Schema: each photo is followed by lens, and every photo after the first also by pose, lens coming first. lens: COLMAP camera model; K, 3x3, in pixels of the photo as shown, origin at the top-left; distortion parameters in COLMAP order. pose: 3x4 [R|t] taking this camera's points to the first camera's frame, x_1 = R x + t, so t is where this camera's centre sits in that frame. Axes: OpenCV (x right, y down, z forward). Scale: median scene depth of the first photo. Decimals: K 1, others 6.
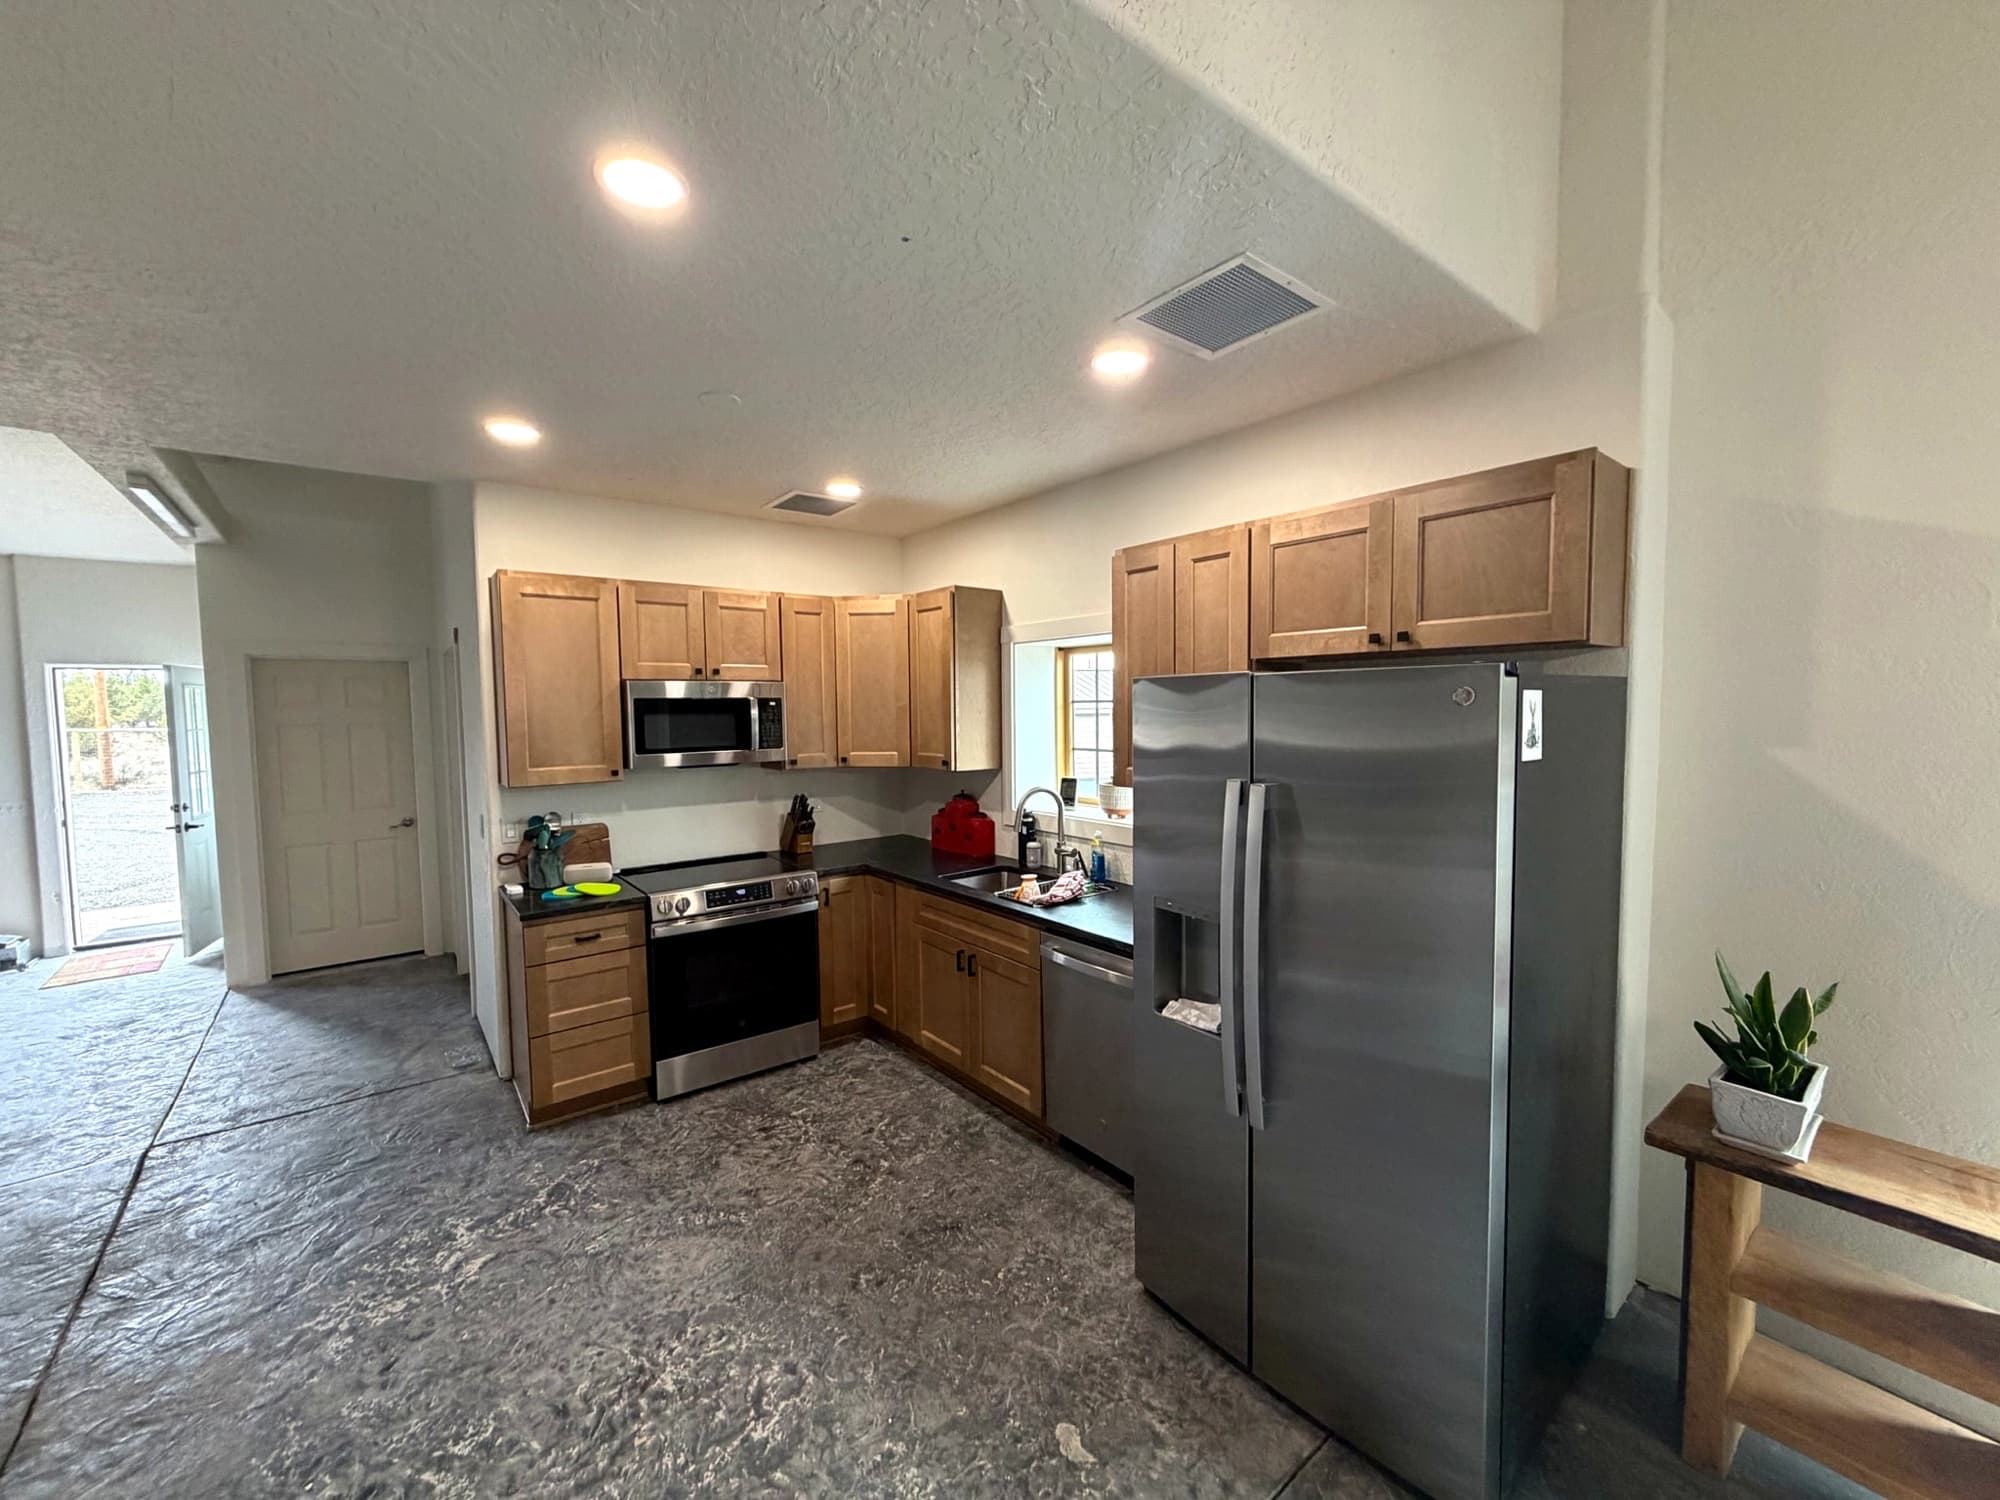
lens RADIAL K [[794.5, 0, 997.6], [0, 794.5, 752.8], [0, 0, 1]] dist [-0.006526, 0.000274]
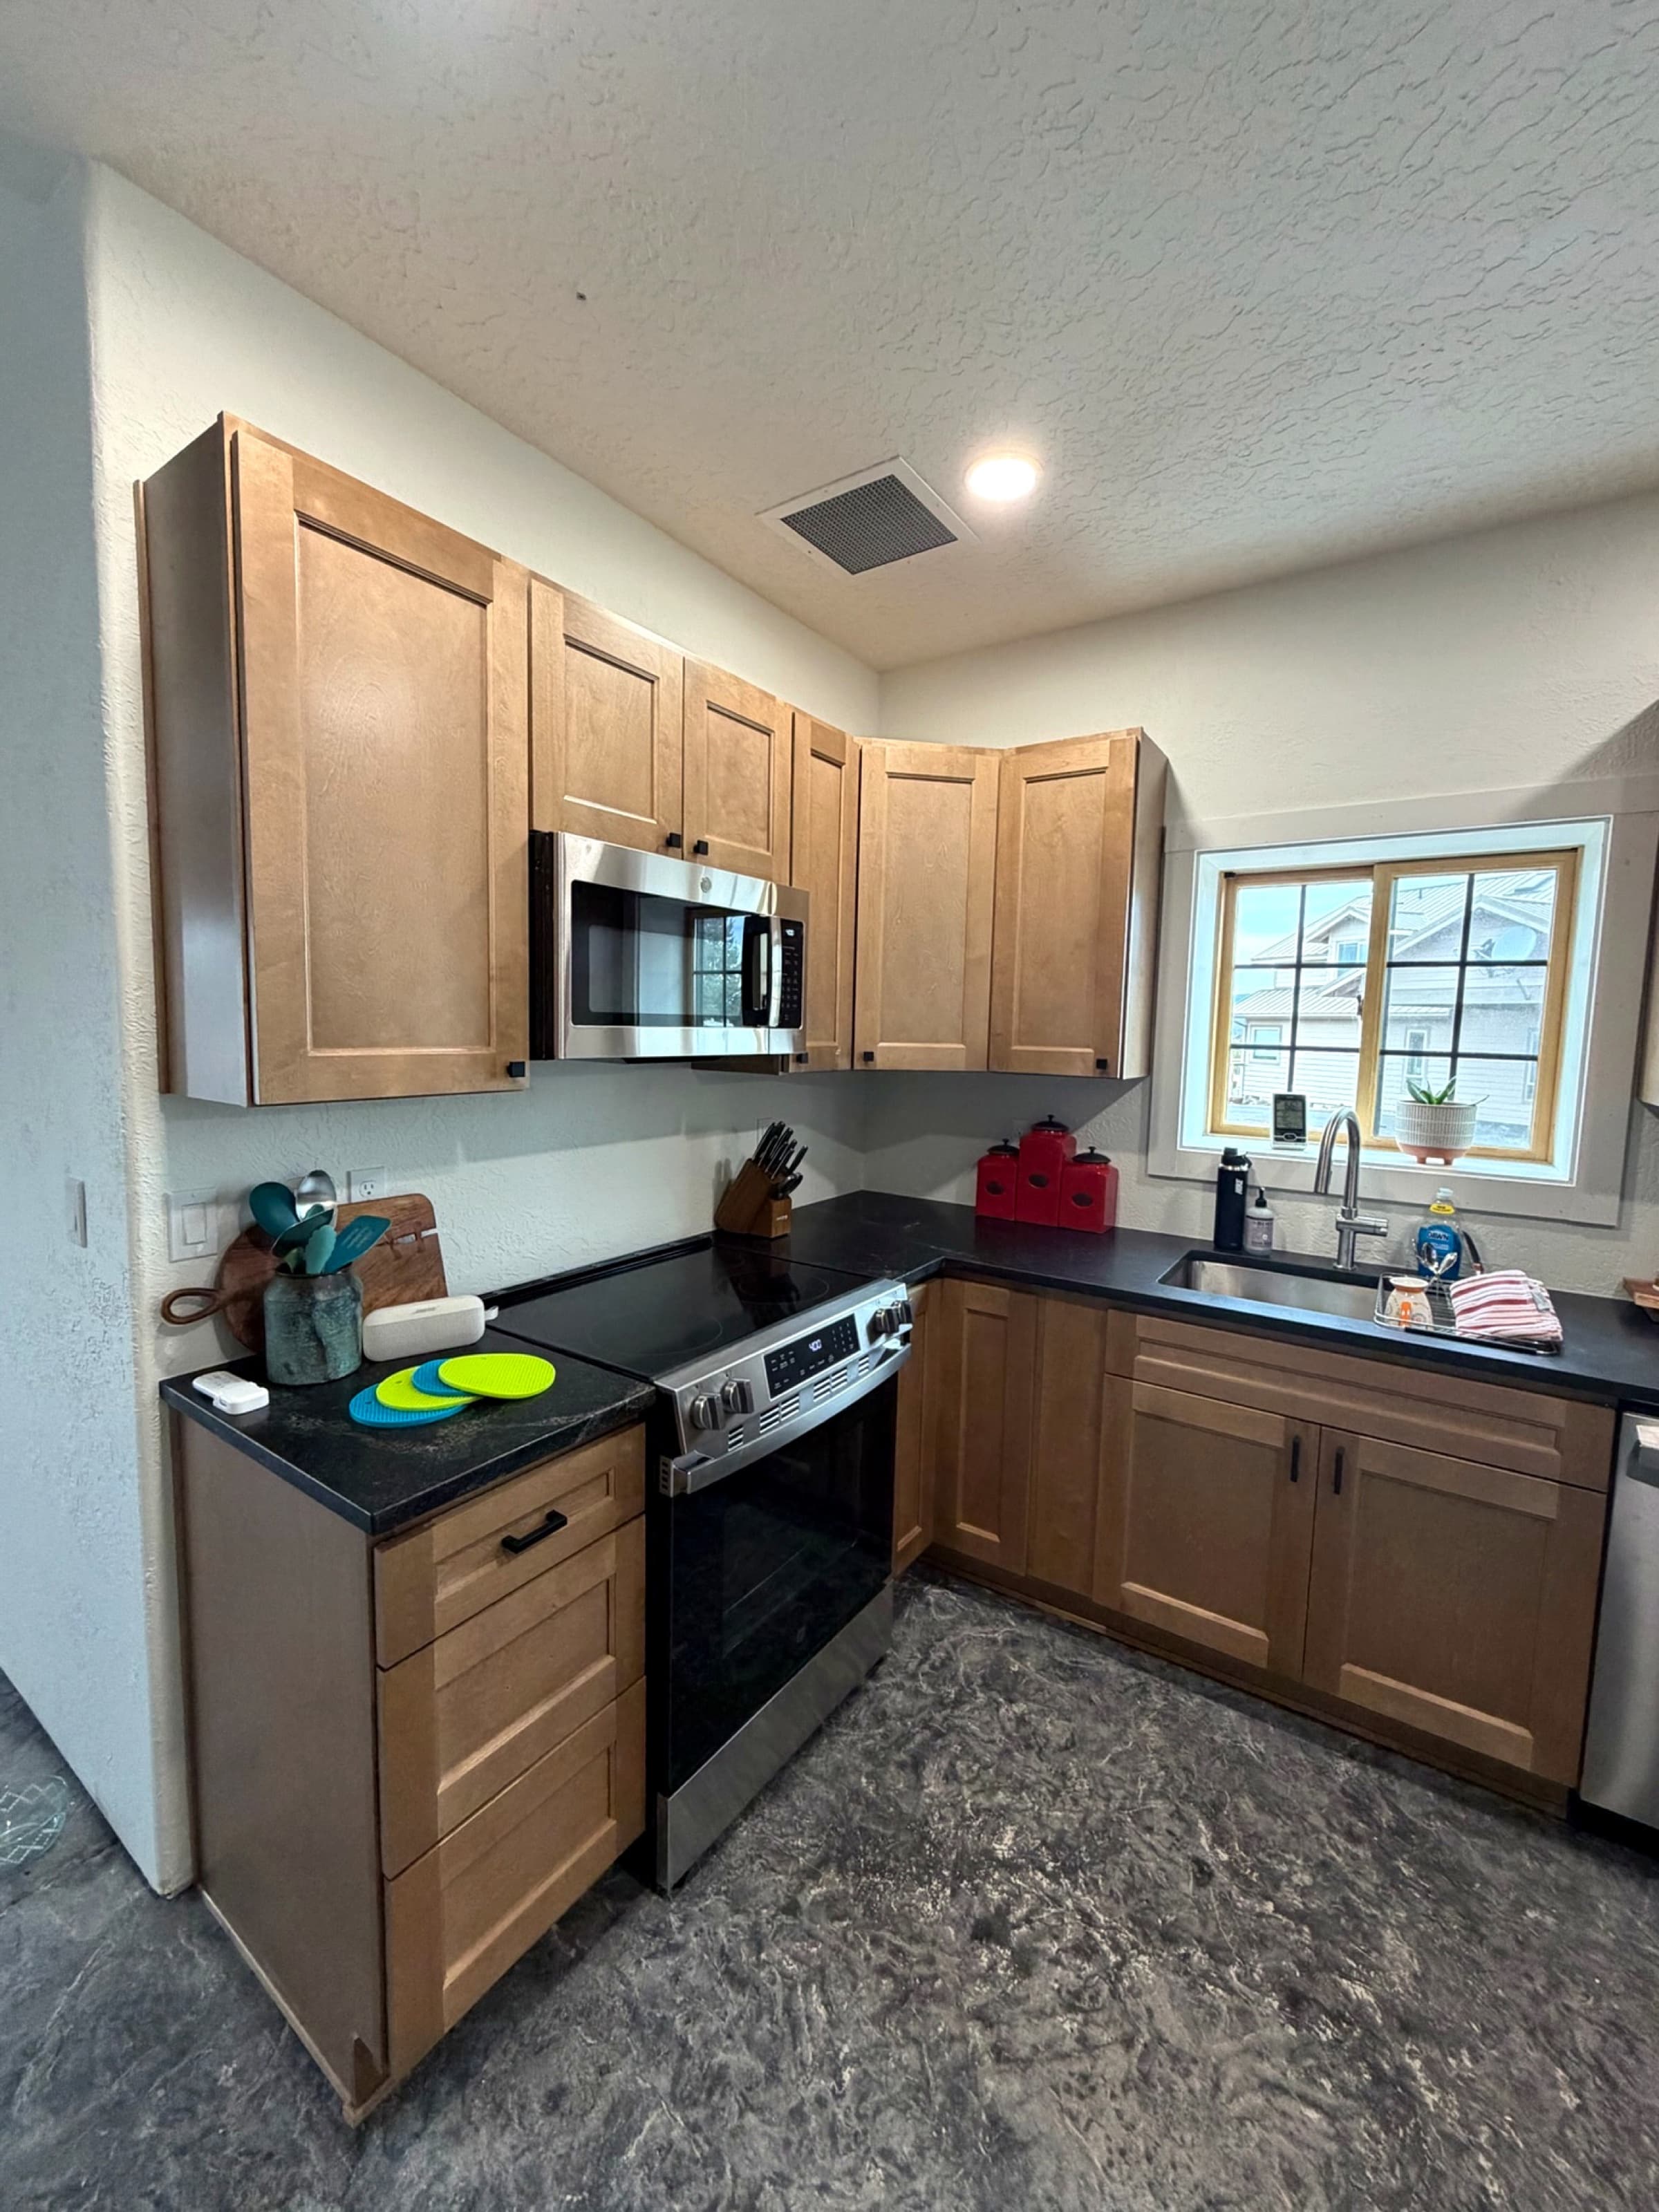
lens RADIAL K [[878.7, 0, 829.8], [0, 878.7, 1099.5], [0, 0, 1]] dist [-0.006526, 0.000274]
pose [[0.955794, 0.006314, 0.293968, -0.452991], [-0.014771, 0.999538, 0.026557, 0.026016], [-0.293665, -0.029725, 0.955446, 0.533463]]
